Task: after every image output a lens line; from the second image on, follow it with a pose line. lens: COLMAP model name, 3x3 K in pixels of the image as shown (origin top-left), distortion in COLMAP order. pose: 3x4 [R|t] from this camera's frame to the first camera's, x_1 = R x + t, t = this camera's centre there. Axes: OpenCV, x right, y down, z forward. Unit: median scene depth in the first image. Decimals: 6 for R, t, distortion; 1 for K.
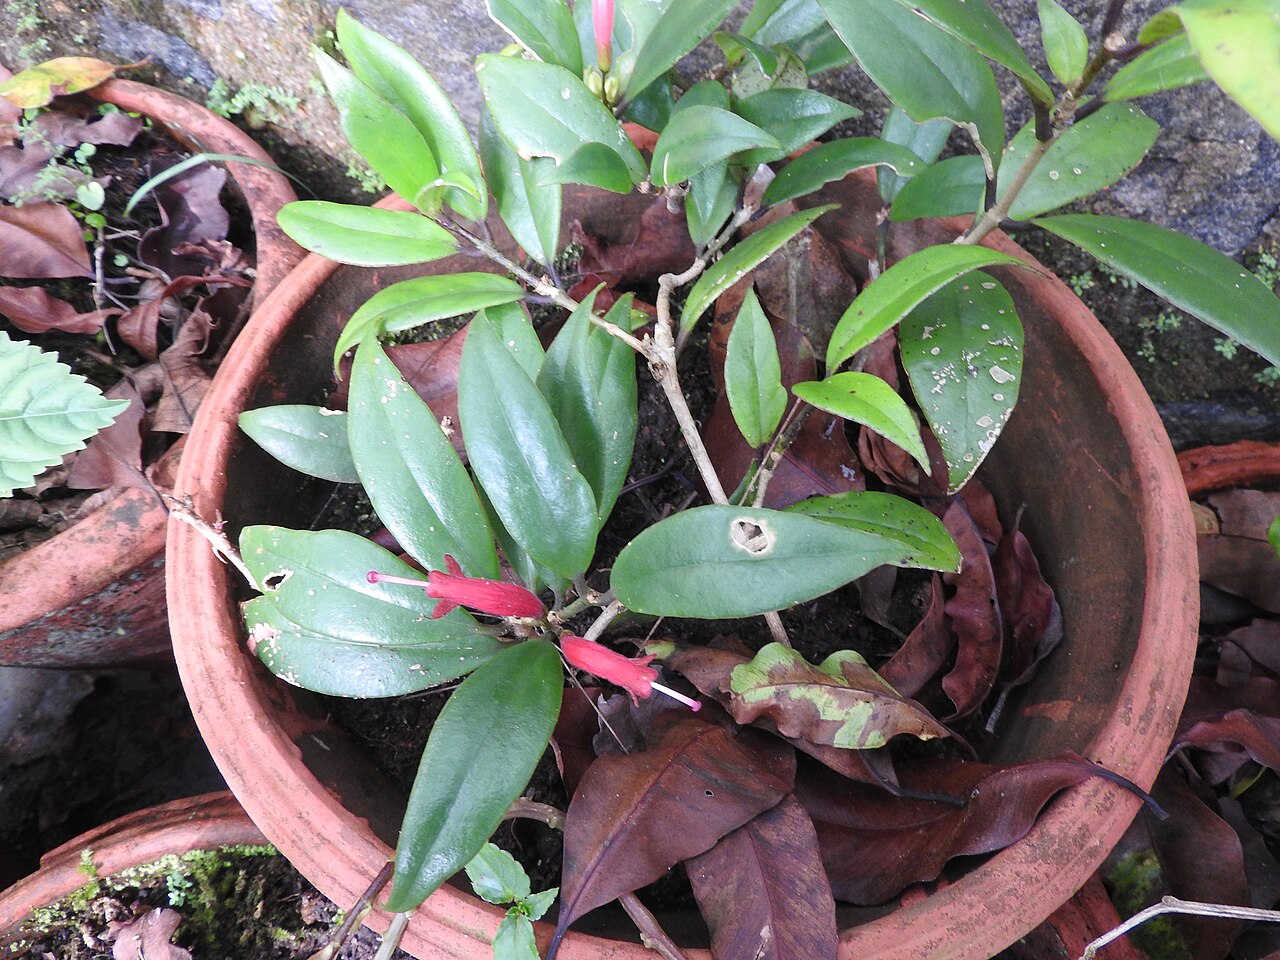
lens RADIAL K [[901.1, 0, 640.0], [0, 901.1, 480.0], [0, 0, 1]] dist [0.015581, -0.009320]
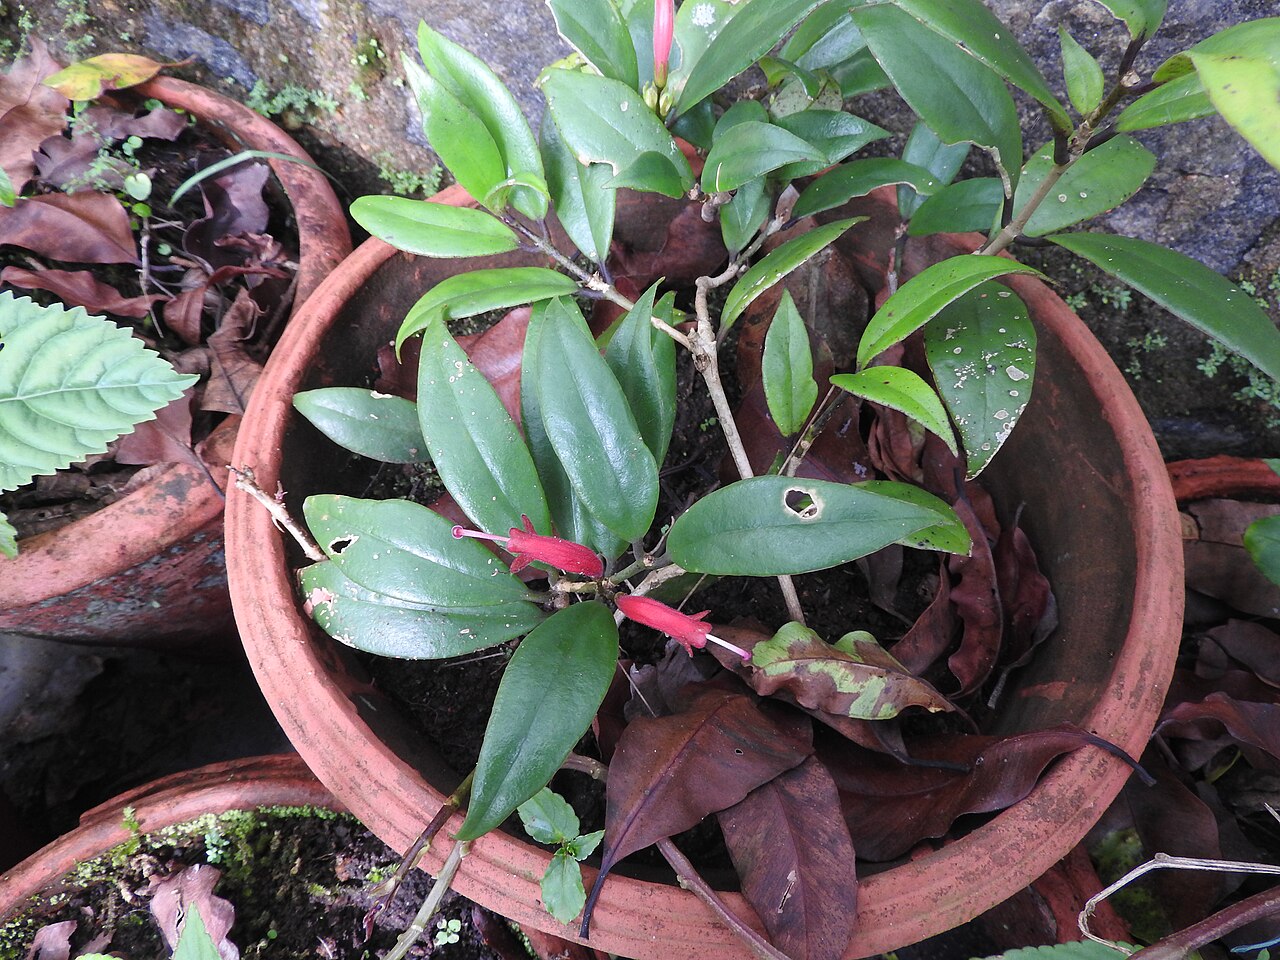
lens RADIAL K [[901.1, 0, 640.0], [0, 901.1, 480.0], [0, 0, 1]] dist [0.015581, -0.009320]
pose [[0.999226, 0.029739, 0.025759, -0.061258], [-0.029267, 0.999400, -0.018518, 0.034152], [-0.026294, 0.017750, 0.999497, -0.065758]]
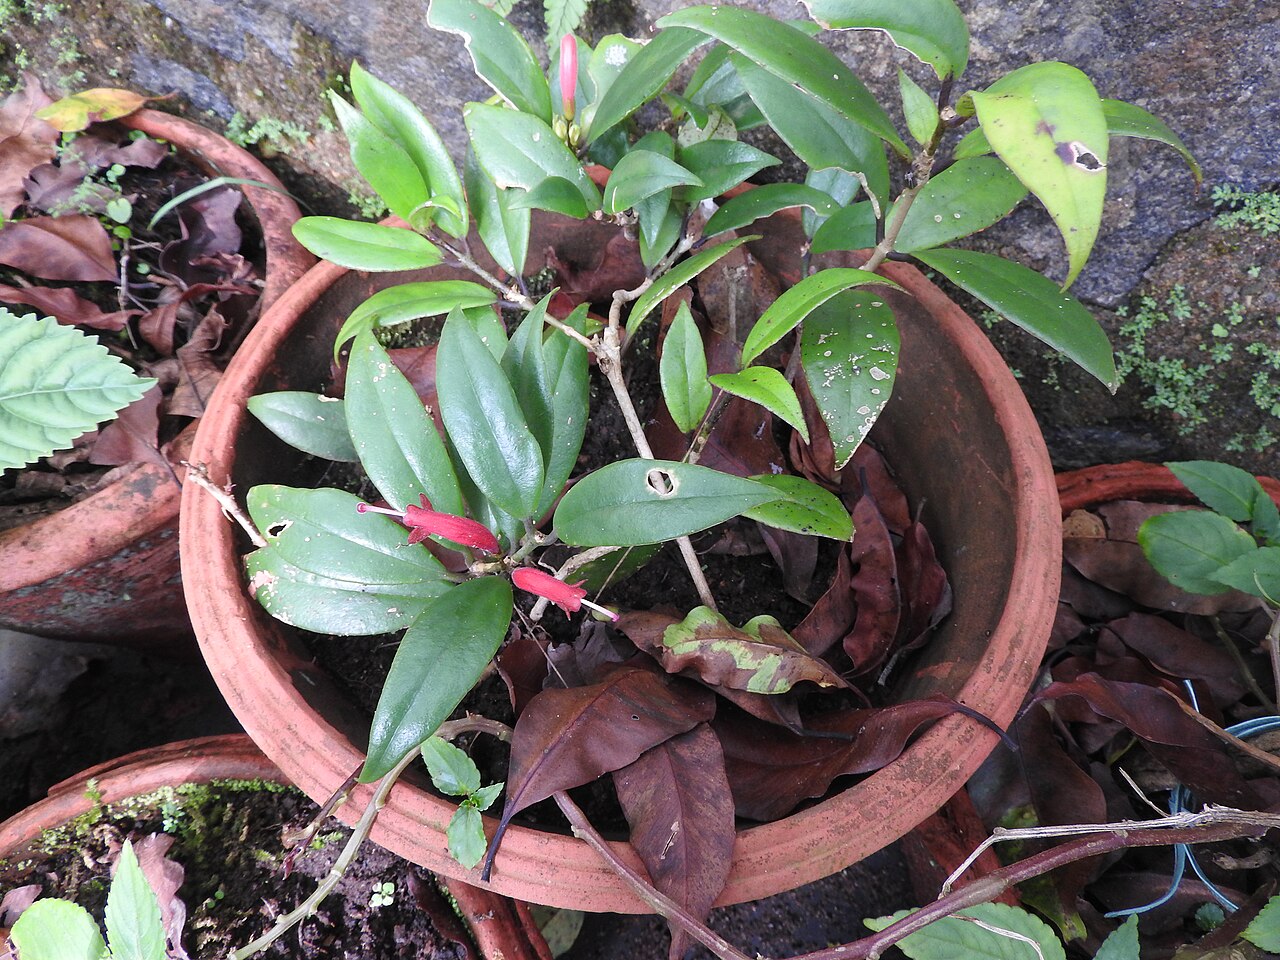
lens RADIAL K [[901.1, 0, 640.0], [0, 901.1, 480.0], [0, 0, 1]] dist [0.015581, -0.009320]
pose [[0.999370, 0.031464, 0.016405, 0.040947], [-0.030697, 0.998511, -0.045090, 0.067050], [-0.017799, 0.044558, 0.998848, -0.156524]]
